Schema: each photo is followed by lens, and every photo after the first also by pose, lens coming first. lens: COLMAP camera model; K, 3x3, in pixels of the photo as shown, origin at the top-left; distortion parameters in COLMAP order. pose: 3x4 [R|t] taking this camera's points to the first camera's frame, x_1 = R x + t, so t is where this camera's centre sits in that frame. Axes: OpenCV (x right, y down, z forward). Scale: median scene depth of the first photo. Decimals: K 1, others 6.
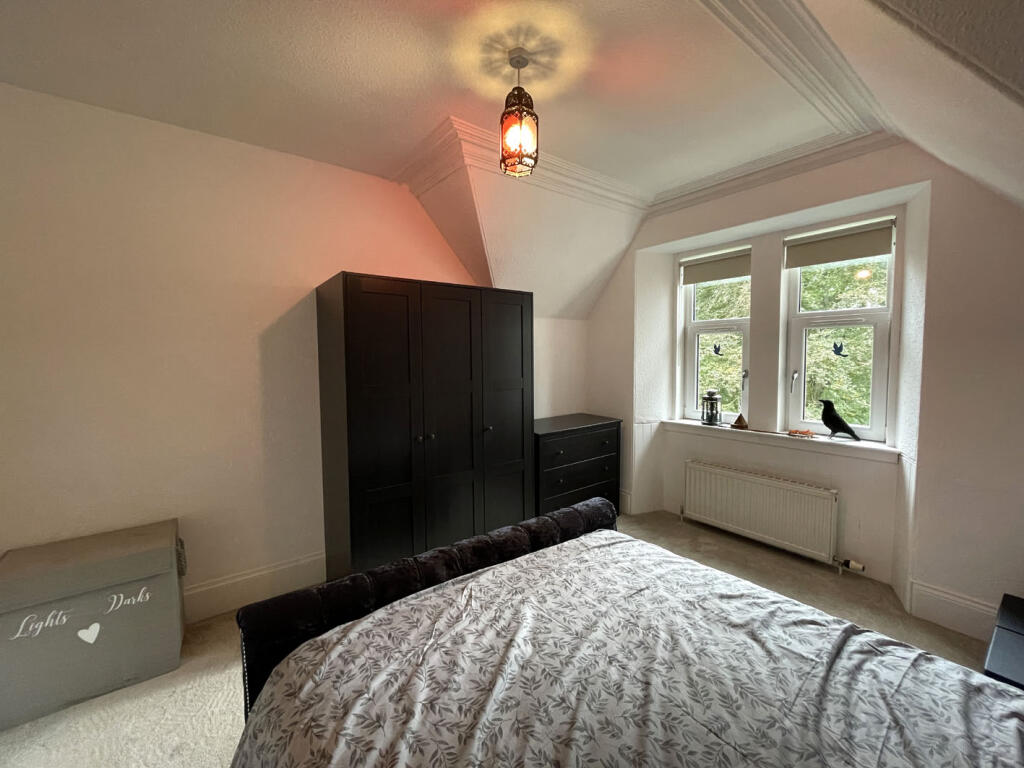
lens RADIAL K [[411.3, 0, 511.4], [0, 411.3, 381.9], [0, 0, 1]] dist [-0.002293, -0.000837]
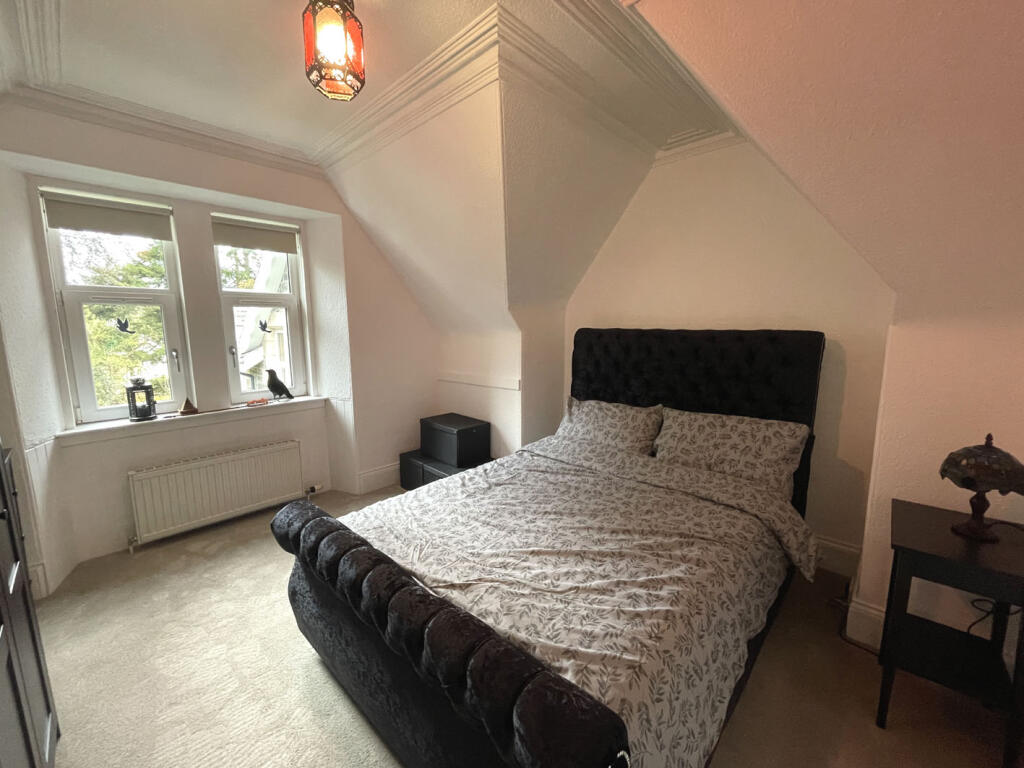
lens RADIAL K [[411.3, 0, 511.4], [0, 411.3, 381.9], [0, 0, 1]] dist [-0.002293, -0.000837]
pose [[-0.165407, -0.131184, 0.977462, -0.788033], [0.068418, 0.987200, 0.144069, -0.068342], [-0.983849, 0.090706, -0.154314, 0.797088]]
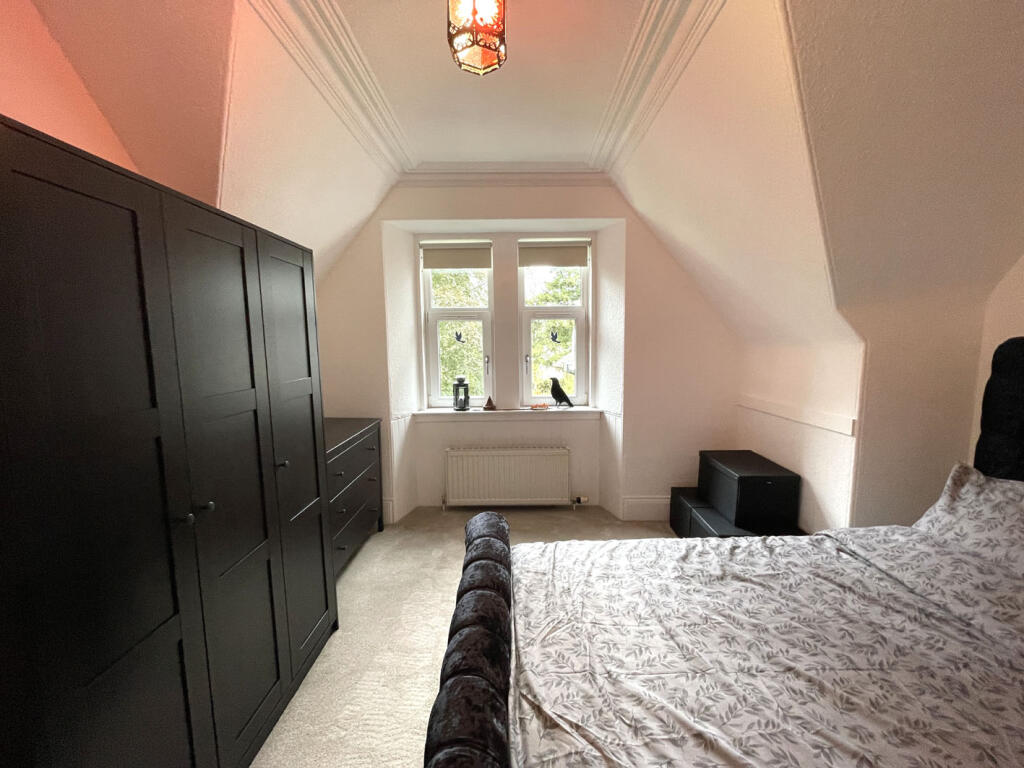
lens RADIAL K [[411.3, 0, 511.4], [0, 411.3, 381.9], [0, 0, 1]] dist [-0.002293, -0.000837]
pose [[0.608276, -0.081599, 0.789520, -0.474877], [0.056836, 0.996626, 0.059215, -0.038582], [-0.791688, 0.008855, 0.610861, 0.531025]]
